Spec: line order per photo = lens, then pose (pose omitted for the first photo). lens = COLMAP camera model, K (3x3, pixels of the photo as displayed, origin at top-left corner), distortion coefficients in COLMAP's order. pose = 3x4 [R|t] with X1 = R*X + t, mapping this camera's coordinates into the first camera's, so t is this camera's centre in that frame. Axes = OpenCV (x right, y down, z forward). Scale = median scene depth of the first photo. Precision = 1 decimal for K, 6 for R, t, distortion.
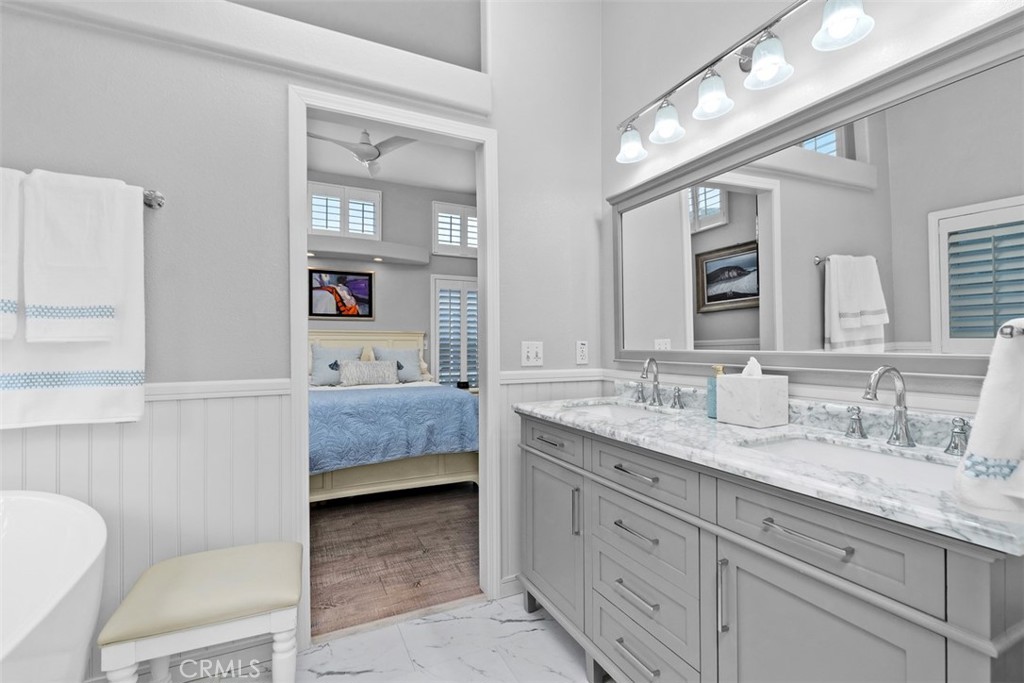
lens RADIAL K [[460.5, 0, 510.6], [0, 460.5, 342.1], [0, 0, 1]] dist [0.004504, -0.000746]
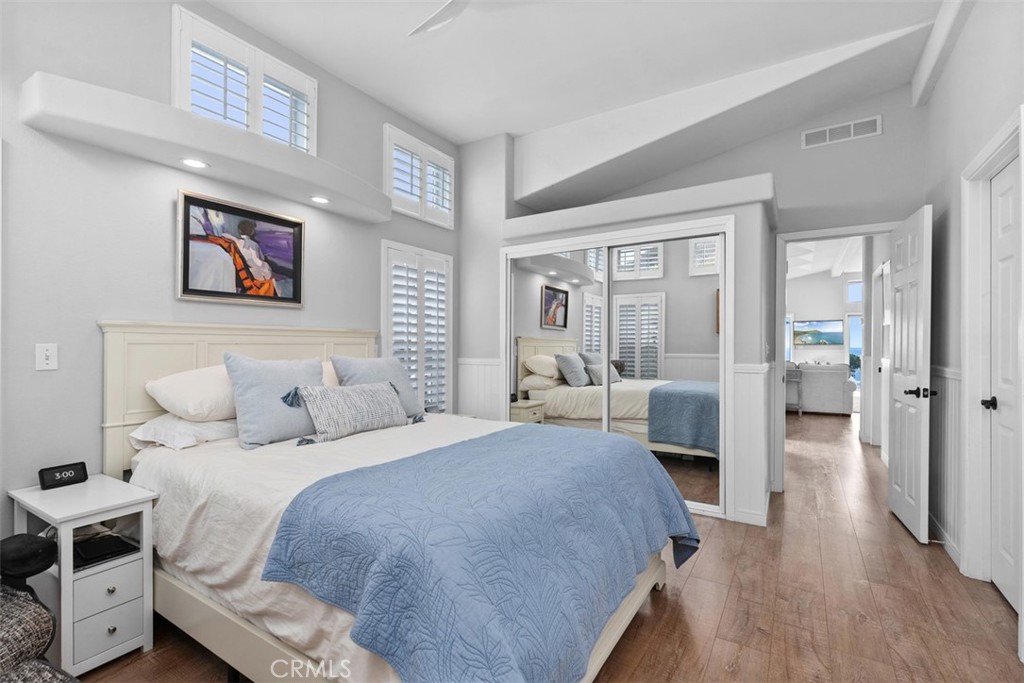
lens RADIAL K [[460.5, 0, 514.0], [0, 460.5, 343.4], [0, 0, 1]] dist [0.004504, -0.000746]
pose [[0.850120, 0.005938, 0.526555, -0.383683], [-0.011049, 0.999917, 0.006562, -0.011471], [-0.526473, -0.011396, 0.850116, 0.398096]]
